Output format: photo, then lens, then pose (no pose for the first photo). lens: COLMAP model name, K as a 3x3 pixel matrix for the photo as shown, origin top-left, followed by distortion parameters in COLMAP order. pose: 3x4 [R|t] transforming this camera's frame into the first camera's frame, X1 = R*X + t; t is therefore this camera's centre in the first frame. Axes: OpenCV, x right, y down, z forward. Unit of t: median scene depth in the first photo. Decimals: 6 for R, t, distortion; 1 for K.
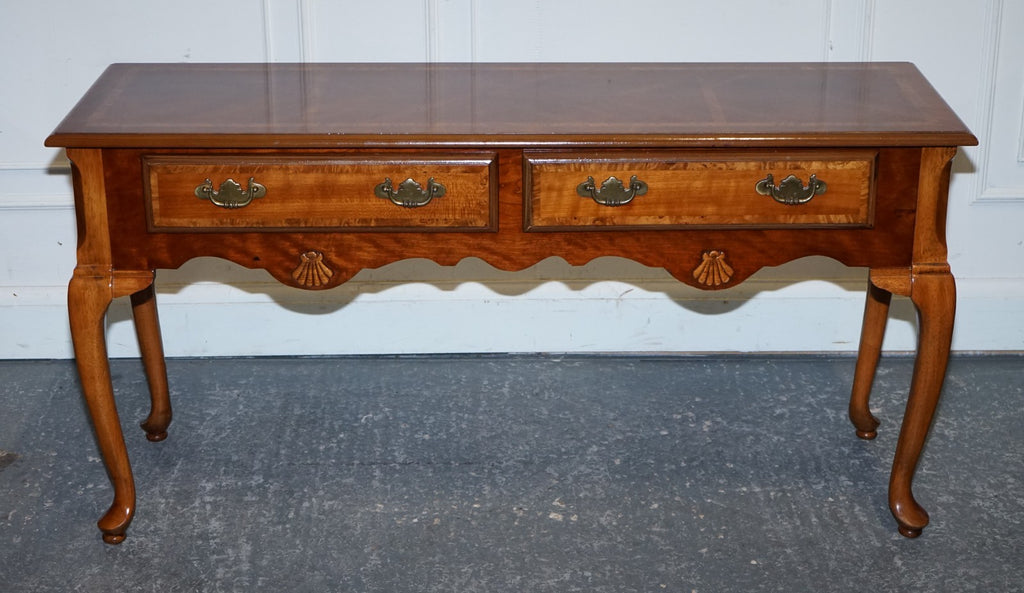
lens RADIAL K [[1819.1, 0, 524.4], [0, 1819.1, 289.9], [0, 0, 1]] dist [0.002905, 0.000000]
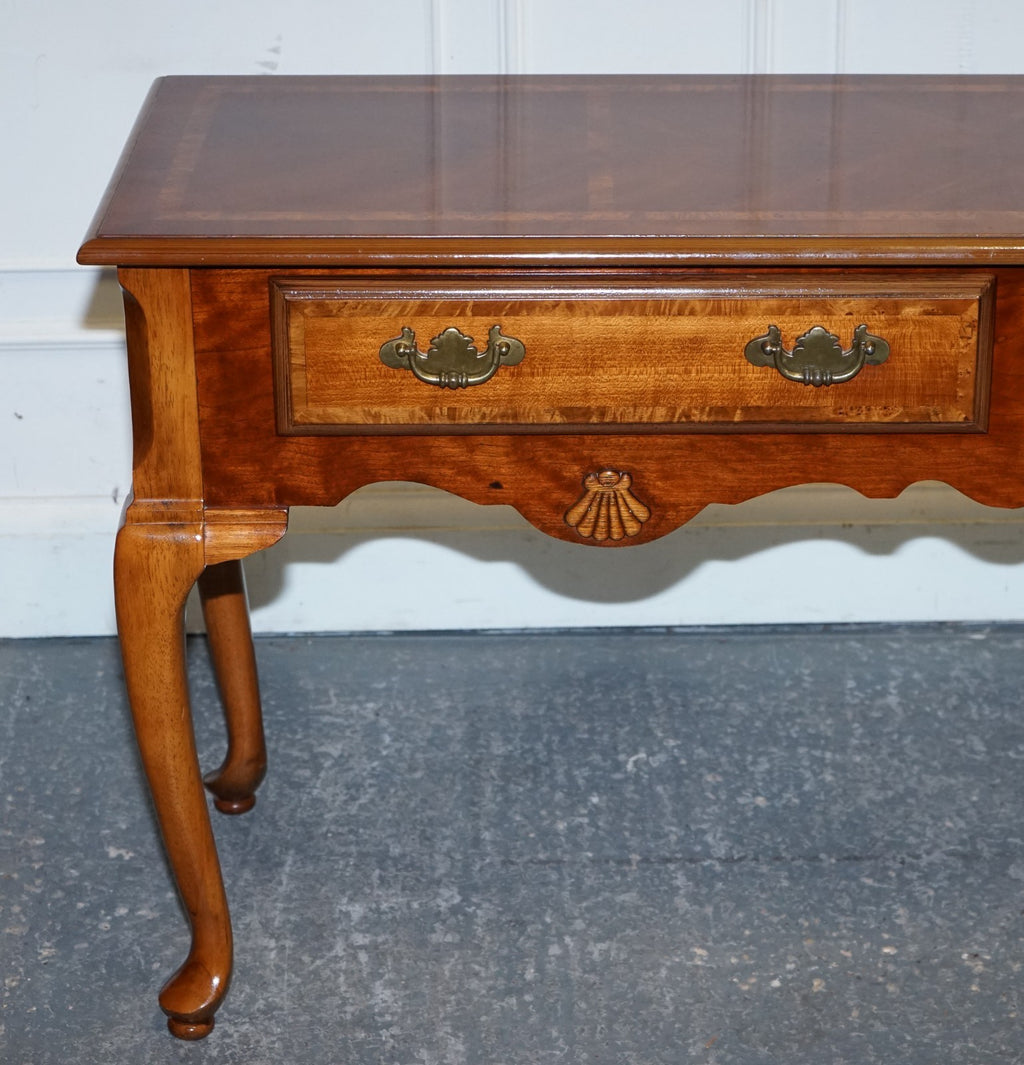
lens RADIAL K [[3076.2, 0, 597.3], [0, 3076.2, 526.4], [0, 0, 1]] dist [-0.066880, 0.000000]
pose [[0.999817, -0.003592, 0.018815, -0.128719], [0.002556, 0.998493, 0.054811, -0.049186], [-0.018983, -0.054753, 0.998319, 0.155474]]
